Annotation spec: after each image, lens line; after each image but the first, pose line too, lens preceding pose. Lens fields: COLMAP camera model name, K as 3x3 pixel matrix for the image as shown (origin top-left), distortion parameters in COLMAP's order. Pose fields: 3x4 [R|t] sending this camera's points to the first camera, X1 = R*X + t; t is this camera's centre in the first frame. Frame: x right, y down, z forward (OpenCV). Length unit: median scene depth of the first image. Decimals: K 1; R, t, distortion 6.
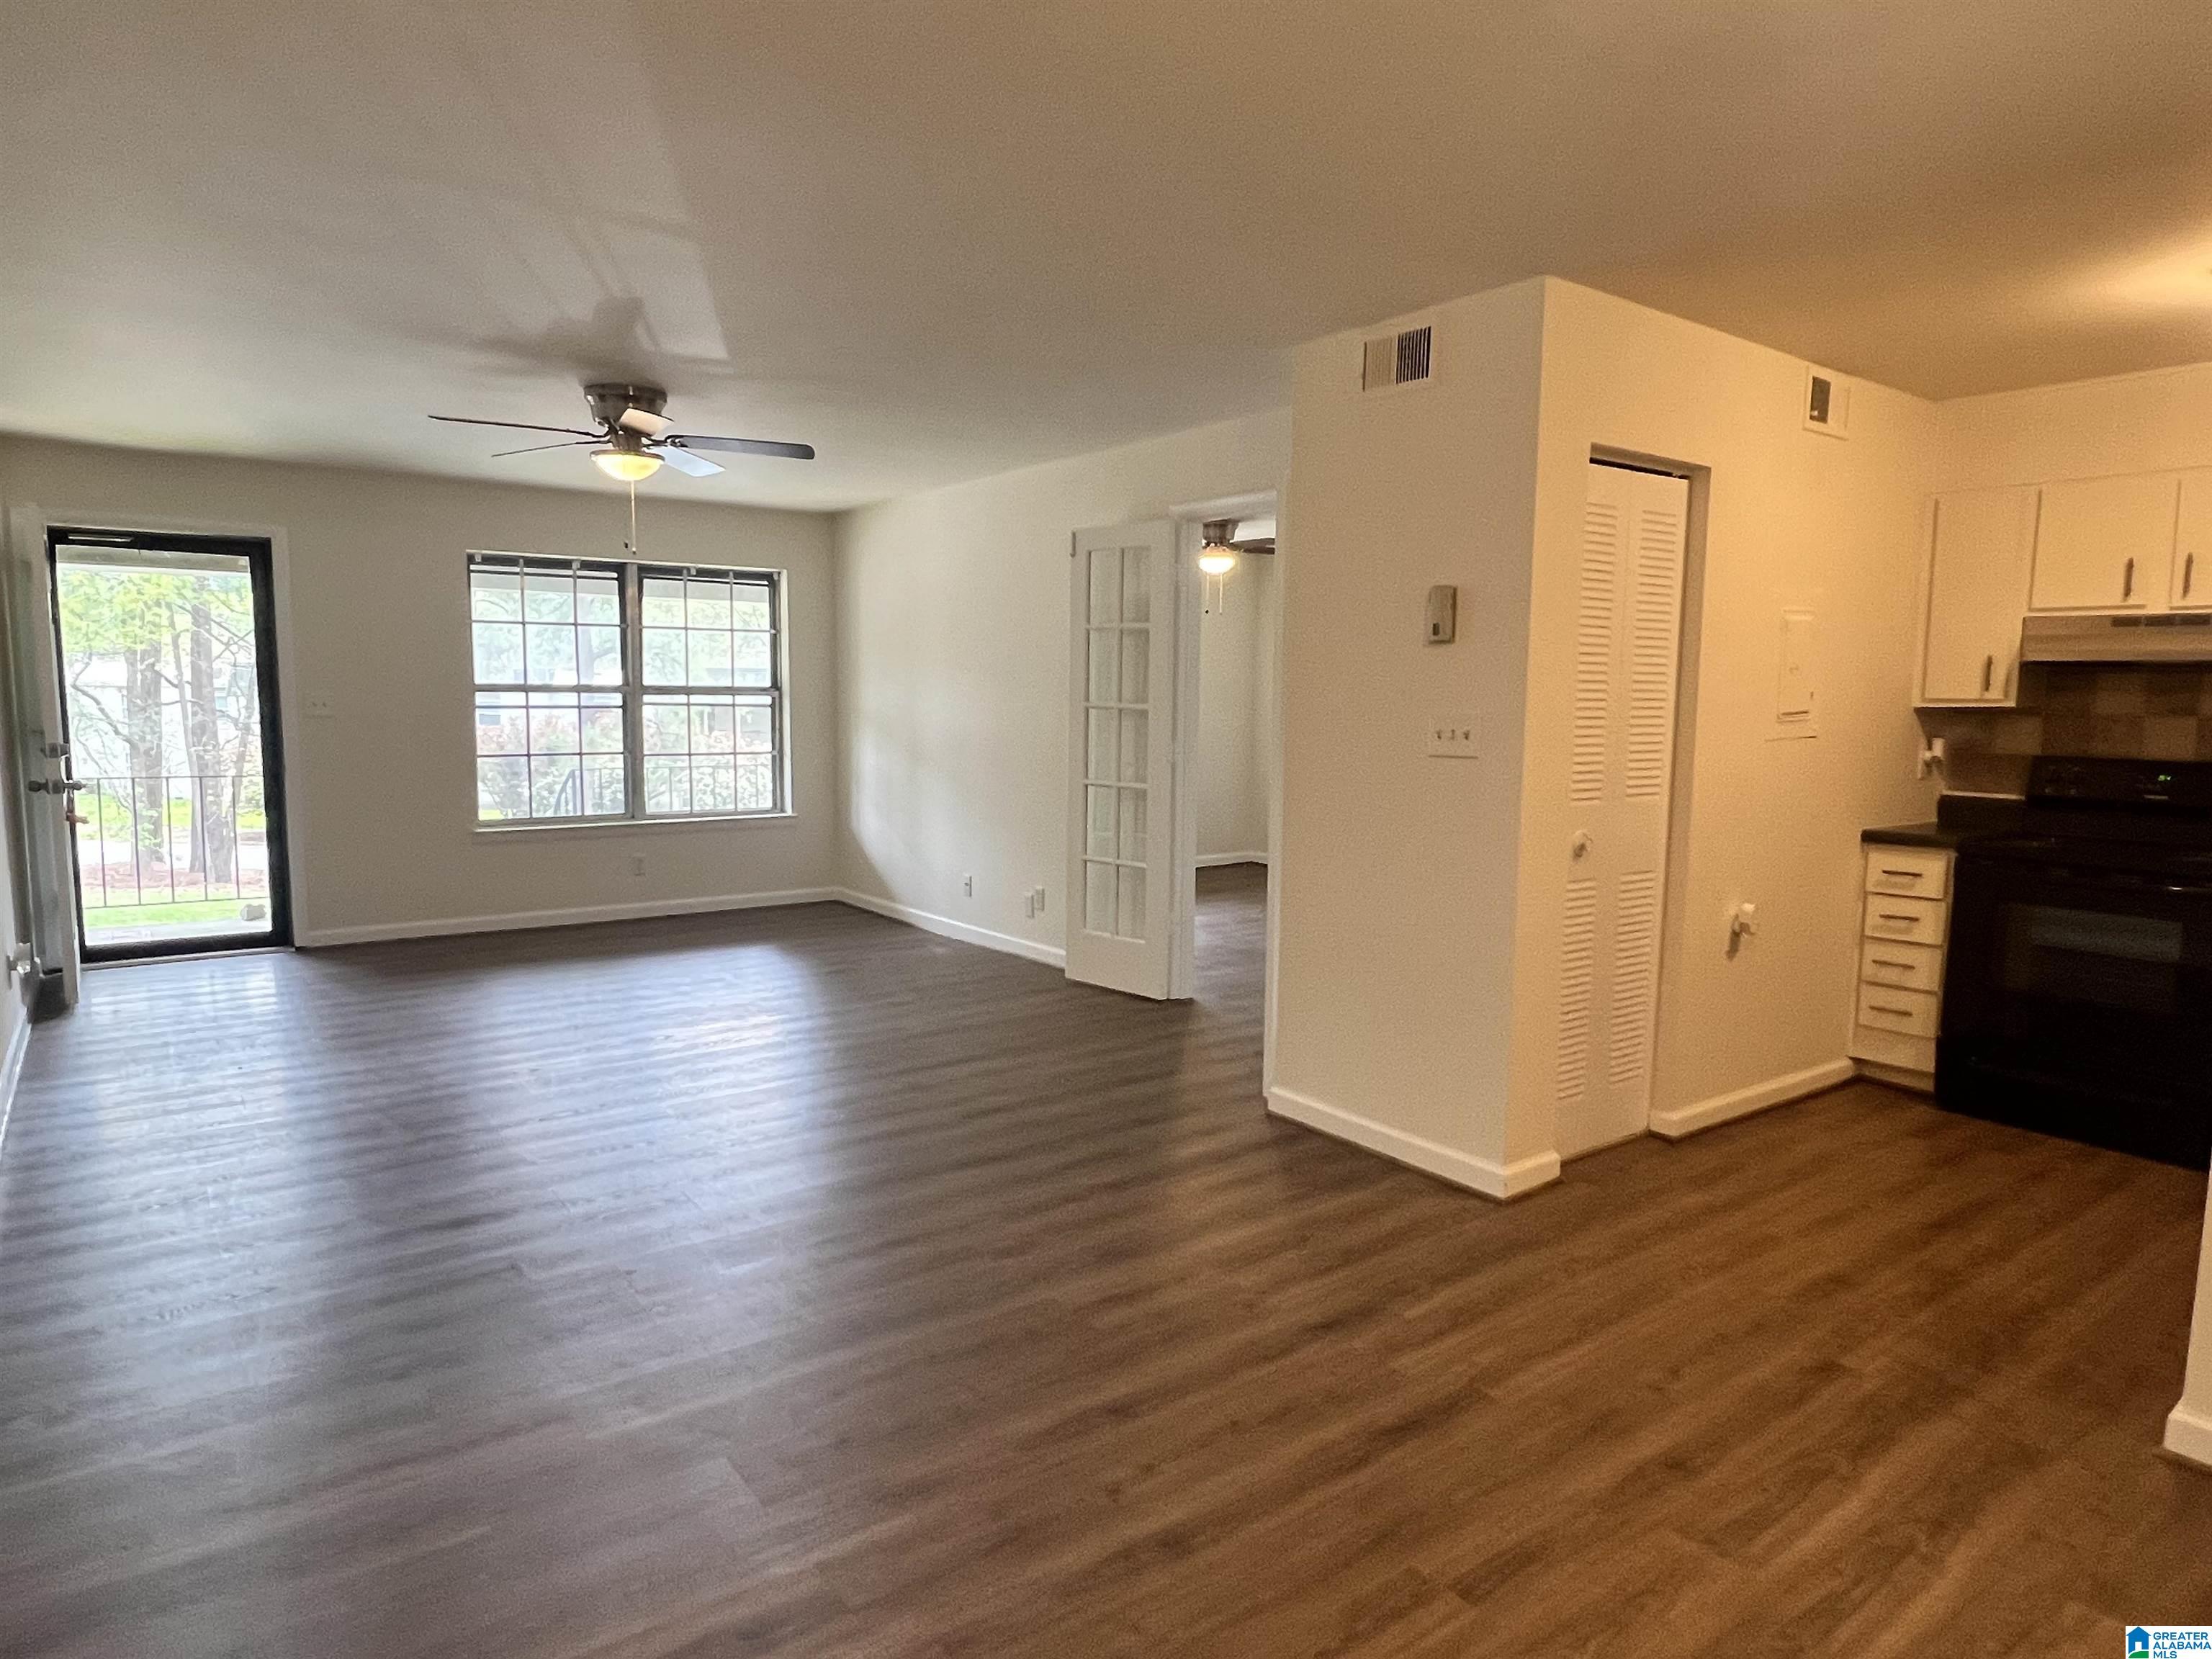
lens RADIAL K [[1320.3, 0, 1107.5], [0, 1320.3, 829.2], [0, 0, 1]] dist [-0.006759, -0.001300]
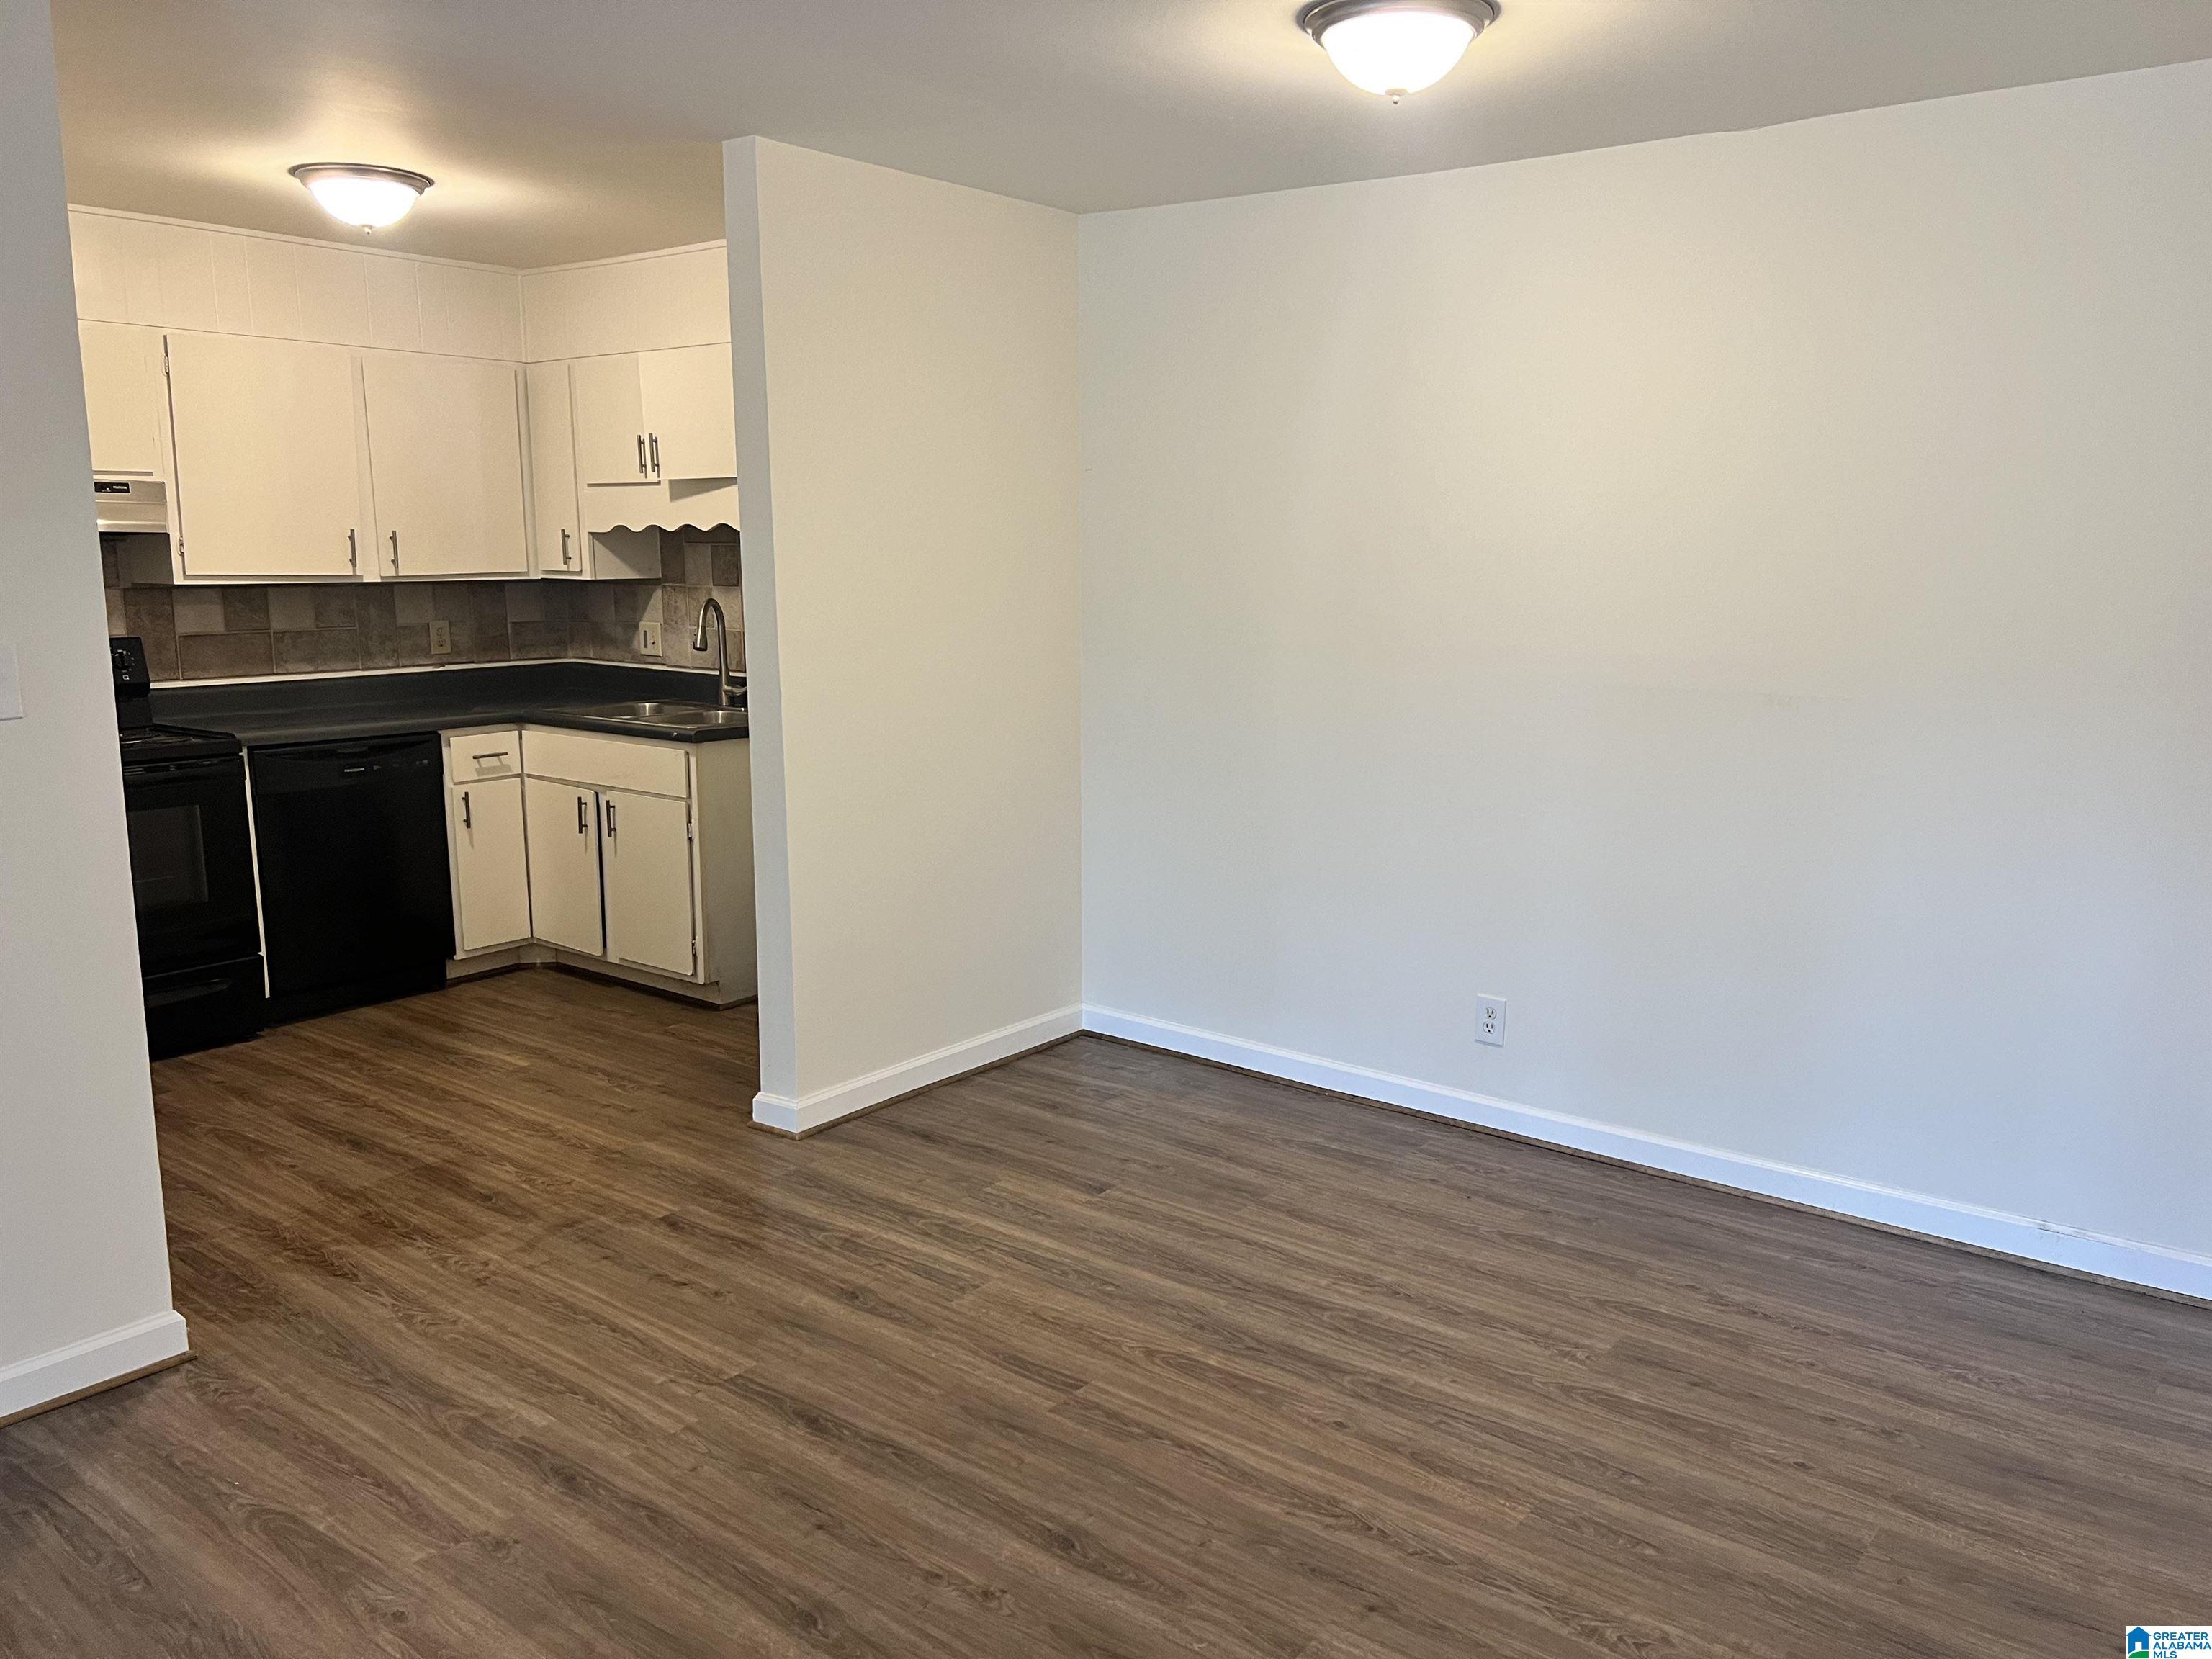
lens RADIAL K [[1674.3, 0, 1100.5], [0, 1674.3, 758.5], [0, 0, 1]] dist [0.038810, -0.055645]
pose [[-0.250822, -0.142680, 0.957461, -0.885894], [0.099724, 0.980007, 0.172164, -0.181914], [-0.962883, 0.138665, -0.231579, 1.012130]]
